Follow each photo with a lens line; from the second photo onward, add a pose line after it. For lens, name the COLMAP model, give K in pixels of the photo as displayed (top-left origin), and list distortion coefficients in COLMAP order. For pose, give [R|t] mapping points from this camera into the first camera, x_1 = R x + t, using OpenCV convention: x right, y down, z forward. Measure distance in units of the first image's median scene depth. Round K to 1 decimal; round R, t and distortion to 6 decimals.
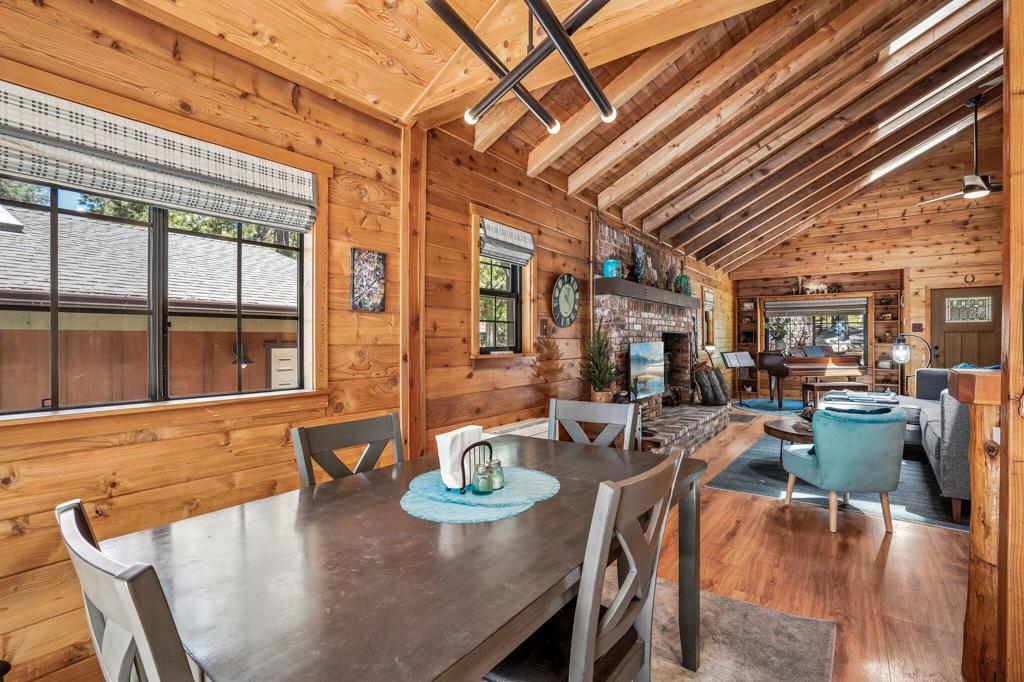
lens RADIAL K [[474.1, 0, 507.7], [0, 474.1, 342.1], [0, 0, 1]] dist [-0.050337, 0.018802]
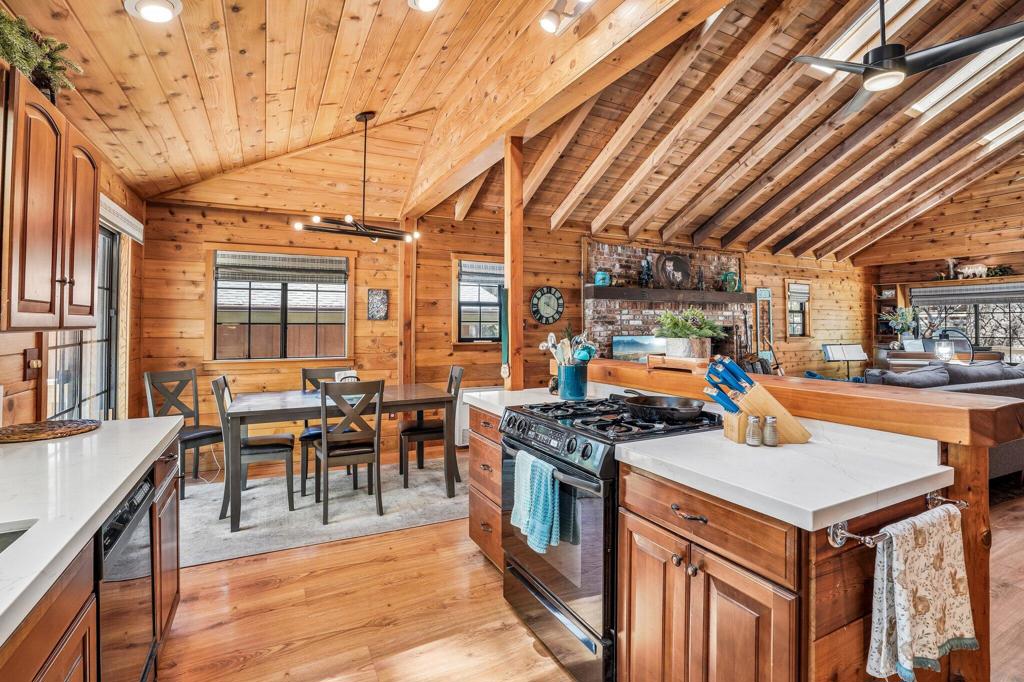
lens RADIAL K [[484.6, 0, 505.0], [0, 484.6, 317.6], [0, 0, 1]] dist [-0.054517, 0.021851]
pose [[0.890164, -0.003201, -0.455629, 0.366368], [-0.006353, 0.999791, -0.019437, -0.012366], [0.455596, 0.020197, 0.889958, -0.189826]]
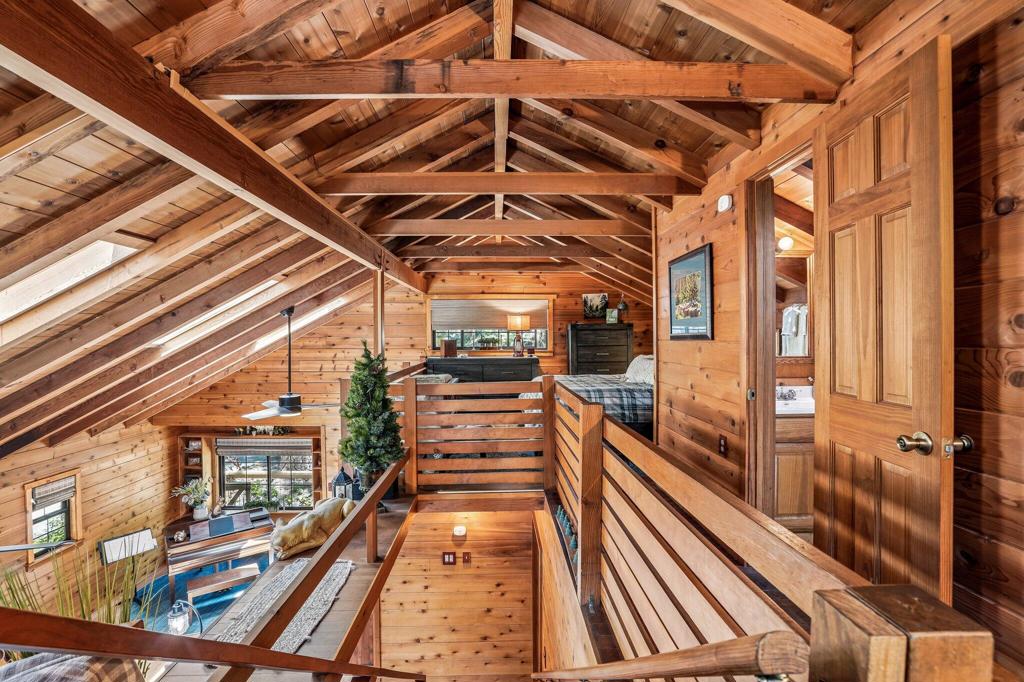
lens RADIAL K [[474.1, 0, 507.7], [0, 474.1, 342.1], [0, 0, 1]] dist [-0.050337, 0.018802]
pose [[0.790651, -0.004200, 0.612253, 0.605683], [0.002956, 0.999991, 0.003043, -0.358194], [-0.612260, -0.000596, 0.790656, -0.012761]]
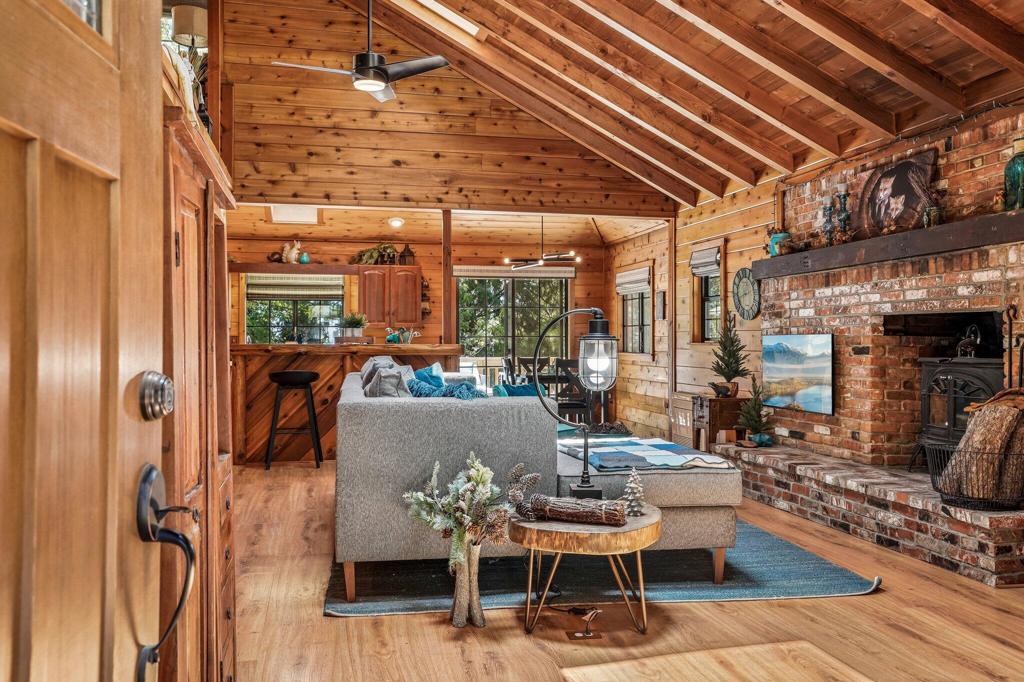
lens RADIAL K [[899.2, 0, 512.0], [0, 899.2, 341.0], [0, 0, 1]] dist [0.084445, 0.002820]
pose [[-0.658741, 0.003412, -0.752362, 1.063725], [-0.001665, 0.999981, 0.005993, 0.002123], [0.752368, 0.005200, -0.658722, 1.047912]]
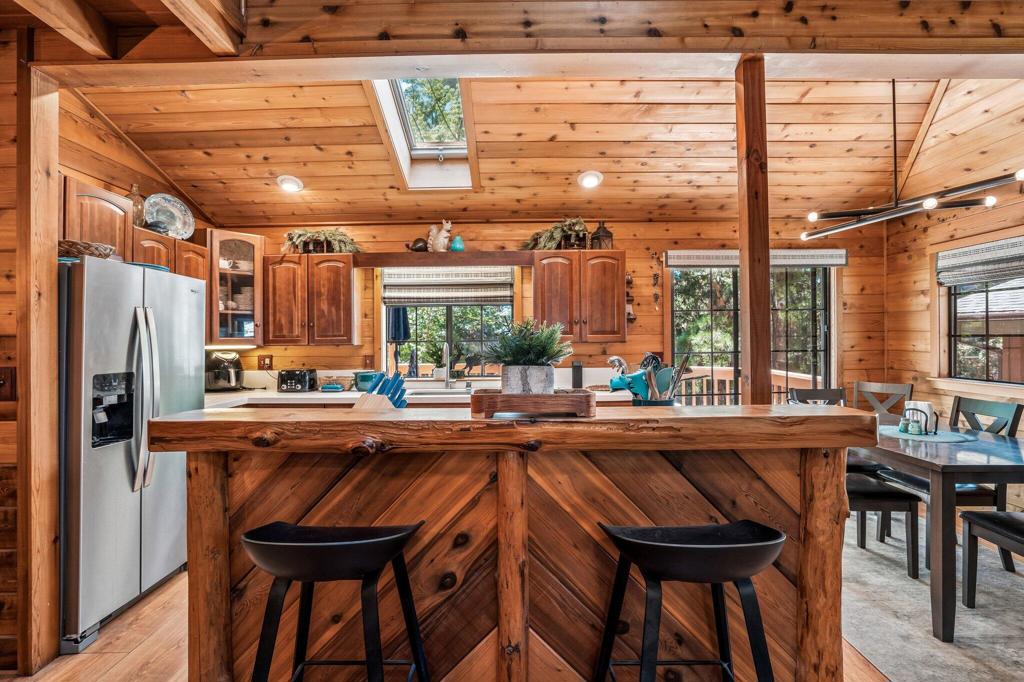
lens RADIAL K [[485.1, 0, 511.2], [0, 485.1, 327.8], [0, 0, 1]] dist [-0.055989, 0.021518]
pose [[-0.799318, -0.001211, -0.600906, 0.455876], [0.009524, 0.999847, -0.014684, -0.020055], [0.600832, -0.017460, -0.799184, 0.293605]]
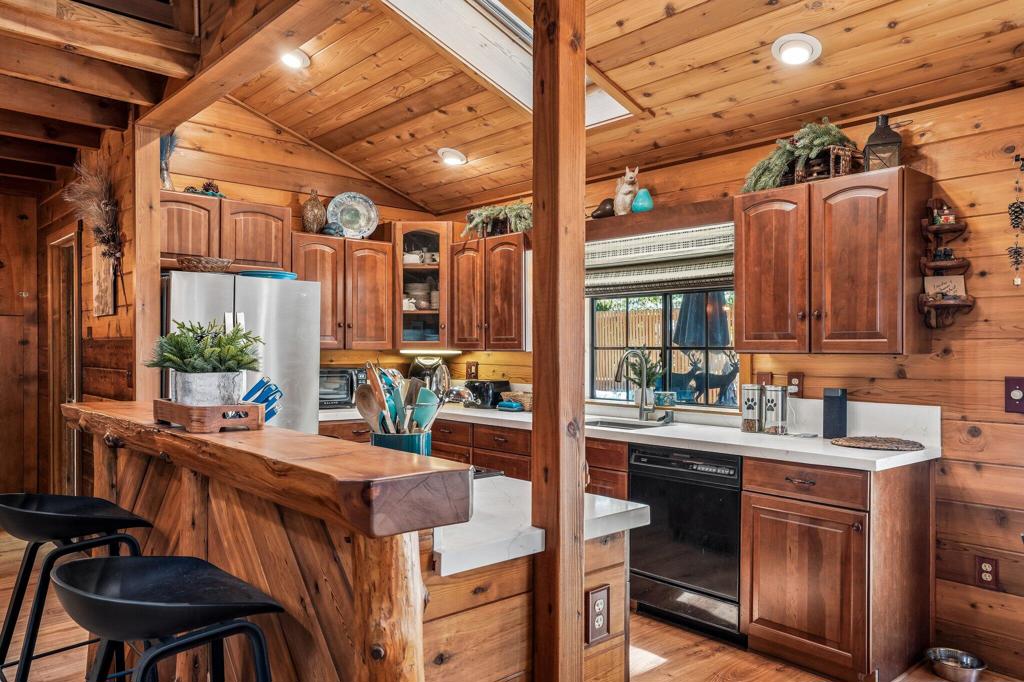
lens RADIAL K [[749.4, 0, 512.0], [0, 749.4, 341.0], [0, 0, 1]] dist [-0.003350, 0.002719]
pose [[-0.980796, 0.004512, 0.194982, 0.162607], [0.004260, 0.999989, -0.001712, -0.018296], [-0.194988, -0.000849, -0.980805, 0.387976]]
